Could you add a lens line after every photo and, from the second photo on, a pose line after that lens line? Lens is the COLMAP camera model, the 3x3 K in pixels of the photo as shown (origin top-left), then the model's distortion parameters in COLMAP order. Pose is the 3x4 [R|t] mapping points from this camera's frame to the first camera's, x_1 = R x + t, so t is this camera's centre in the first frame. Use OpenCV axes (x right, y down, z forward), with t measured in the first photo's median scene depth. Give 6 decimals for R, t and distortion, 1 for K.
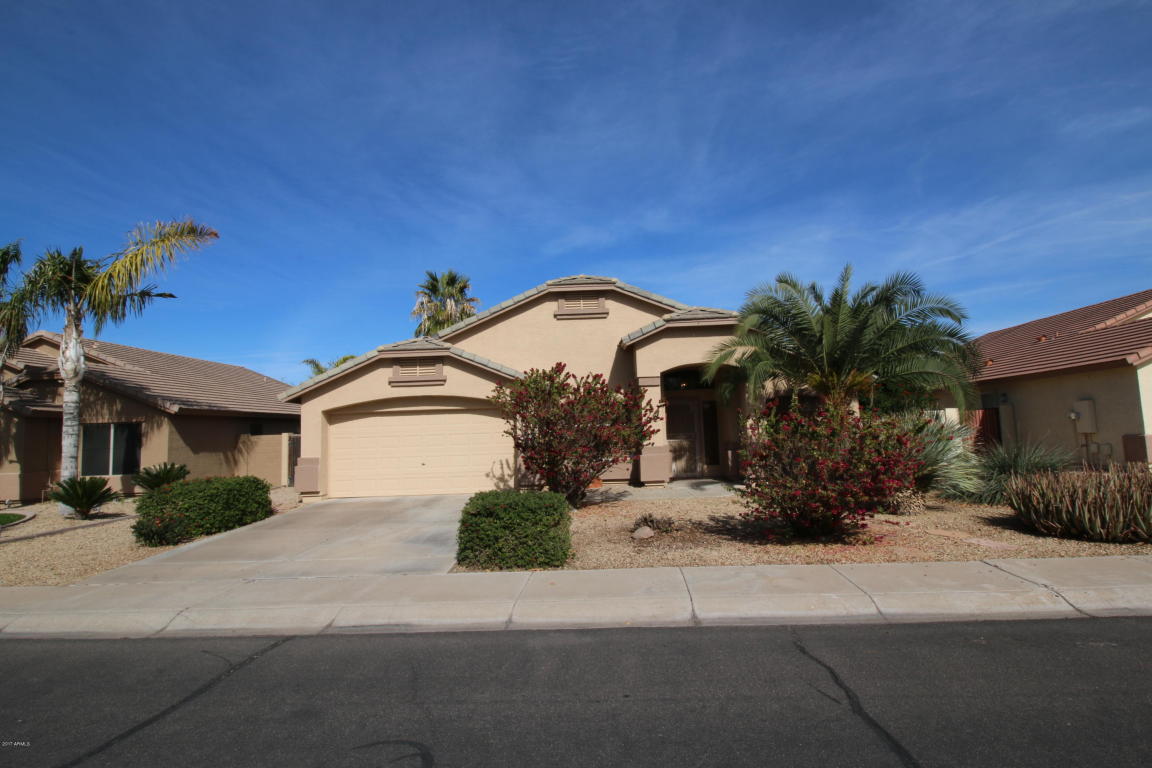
lens RADIAL K [[629.3, 0, 576.0], [0, 629.3, 384.0], [0, 0, 1]] dist [0.029903, -0.036658]
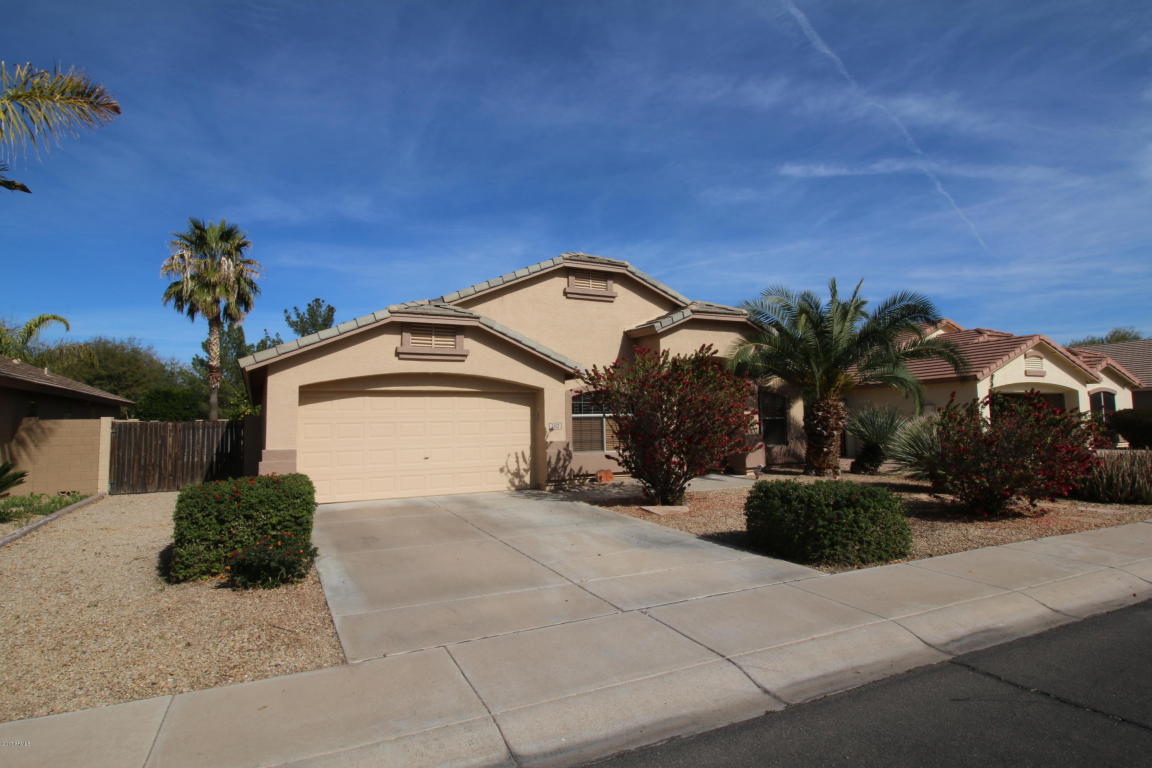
lens RADIAL K [[629.3, 0, 576.6], [0, 629.3, 373.5], [0, 0, 1]] dist [0.001214, 0.000424]
pose [[0.872719, 0.056823, 0.484904, -0.460155], [-0.049208, 0.998384, -0.028432, 0.032632], [-0.485736, 0.000952, 0.874105, 0.201736]]
